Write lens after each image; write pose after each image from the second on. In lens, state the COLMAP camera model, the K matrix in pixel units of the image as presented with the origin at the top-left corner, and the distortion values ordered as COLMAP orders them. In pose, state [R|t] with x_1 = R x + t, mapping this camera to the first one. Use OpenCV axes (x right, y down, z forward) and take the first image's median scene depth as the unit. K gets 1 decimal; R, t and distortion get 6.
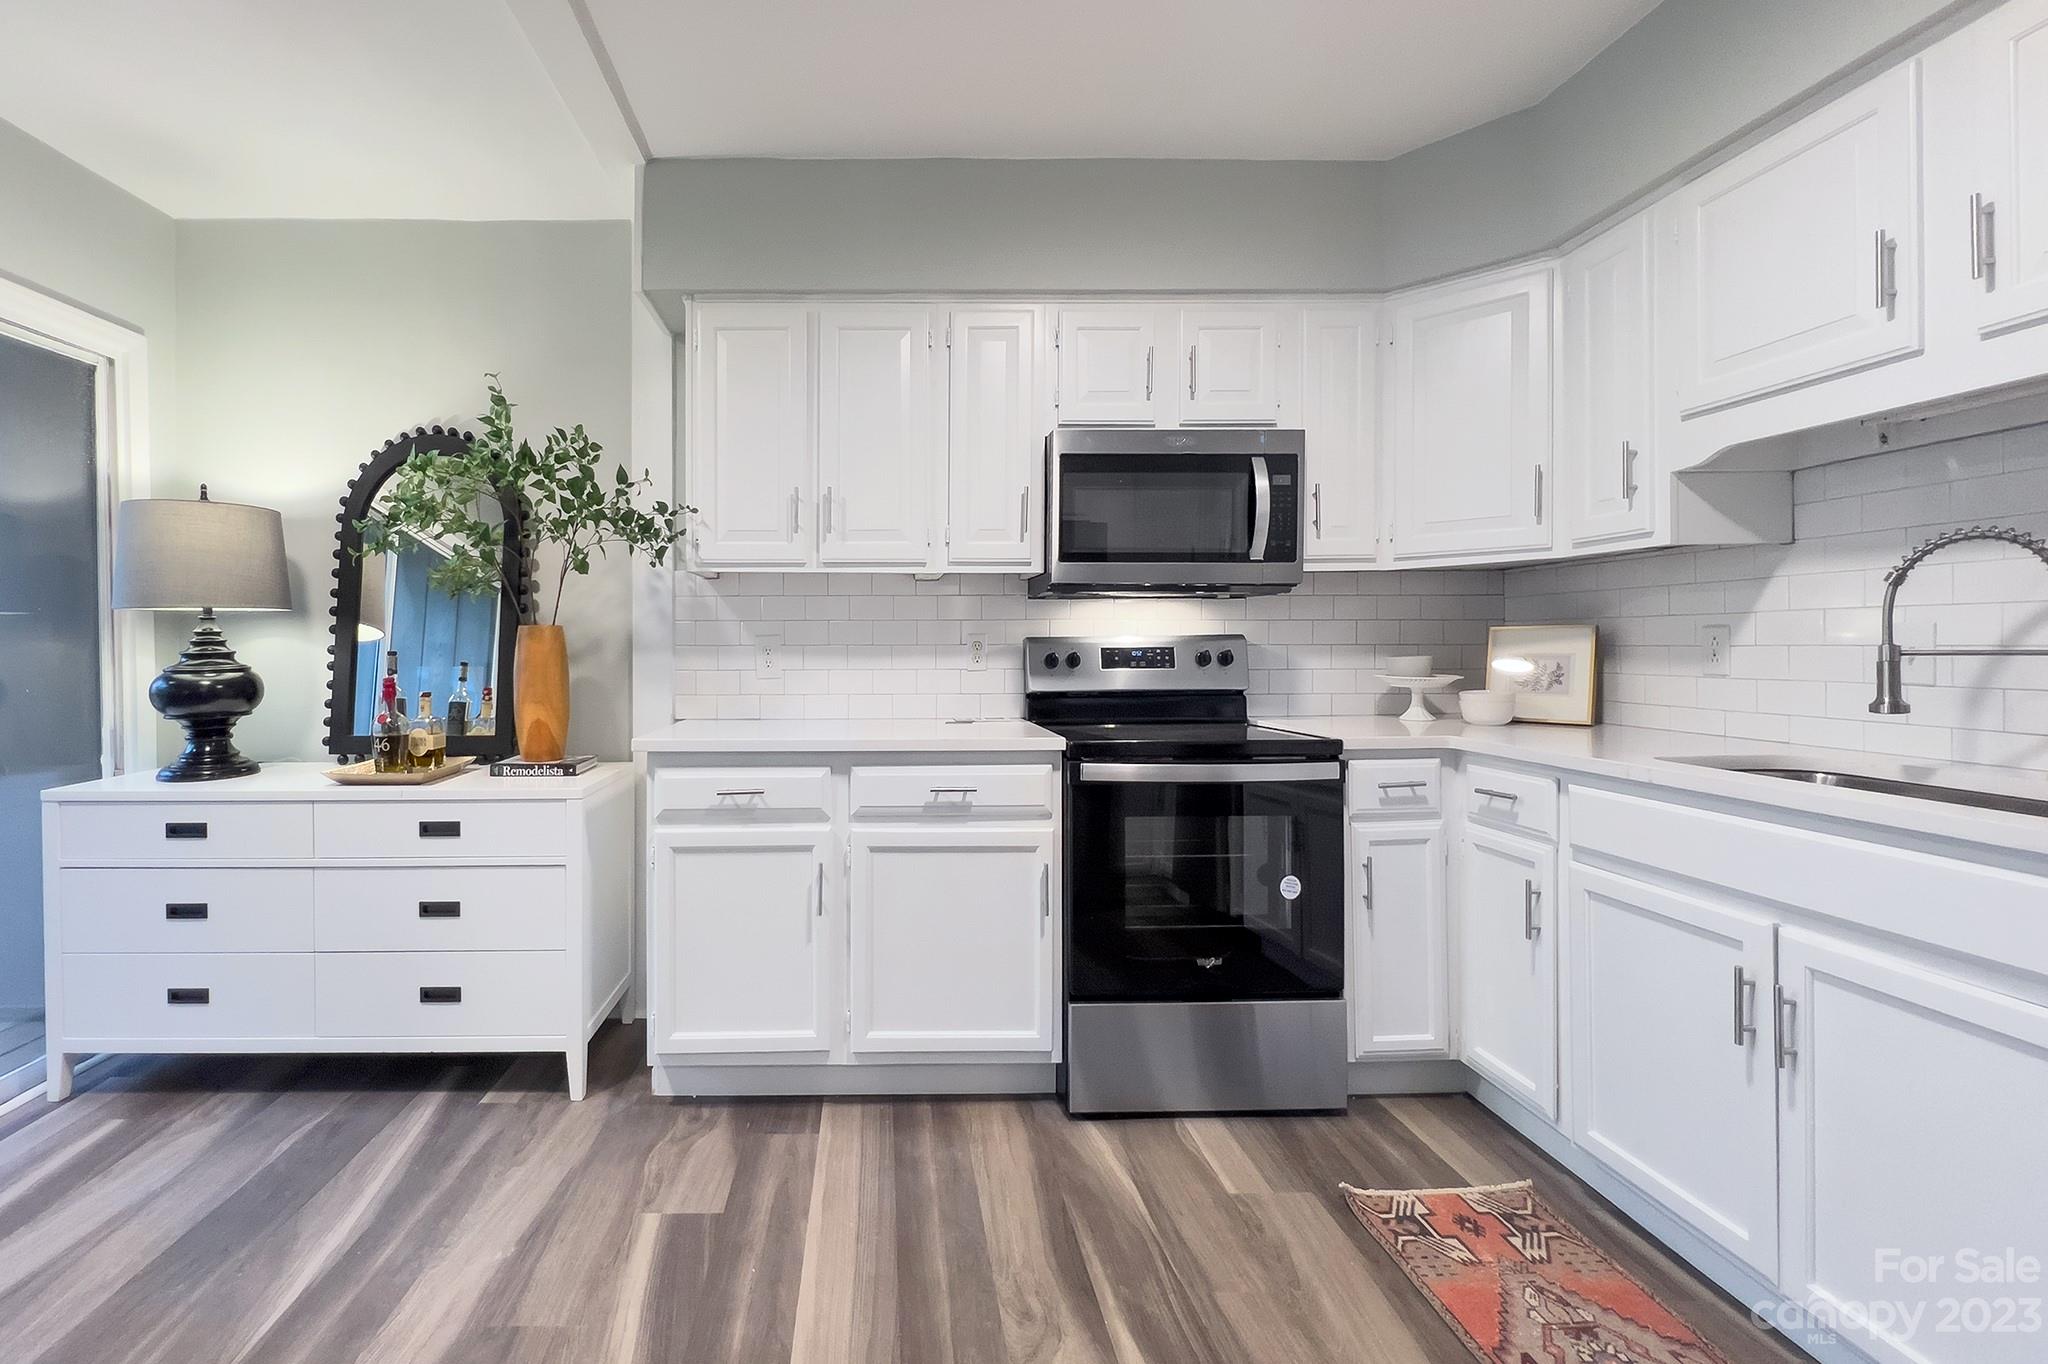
lens RADIAL K [[948.8, 0, 904.7], [0, 948.8, 670.1], [0, 0, 1]] dist [0.002403, -0.000334]
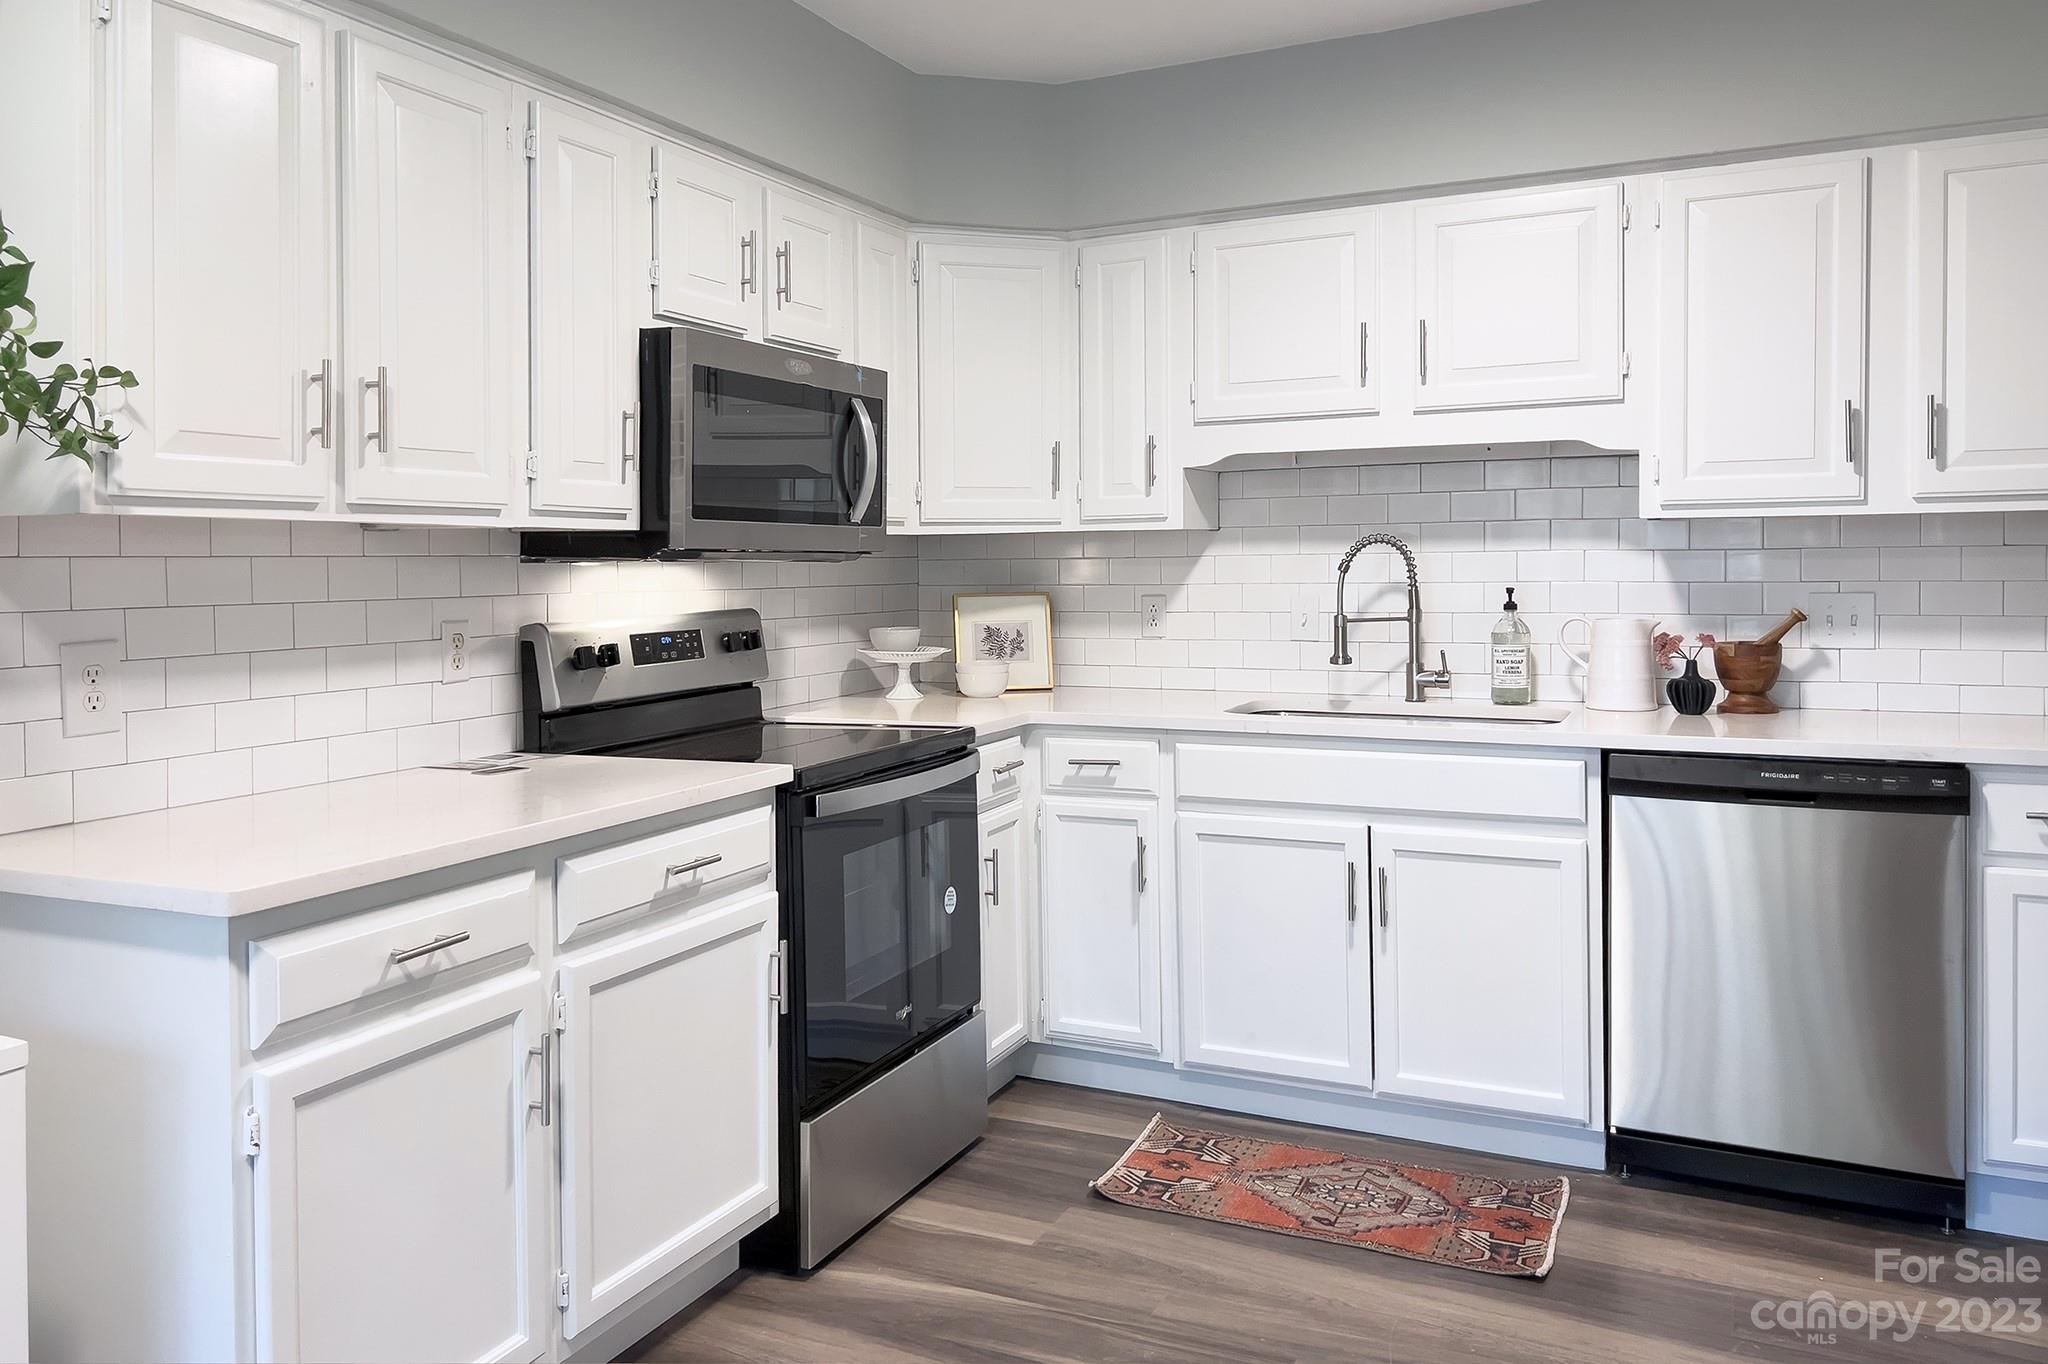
lens RADIAL K [[1472.9, 0, 1026.7], [0, 1472.9, 638.9], [0, 0, 1]] dist [0.074501, -0.000646]
pose [[0.429164, -0.052414, 0.901705, -0.755428], [0.033239, 0.998555, 0.042223, -0.066518], [-0.902615, 0.011851, 0.430286, 0.325521]]
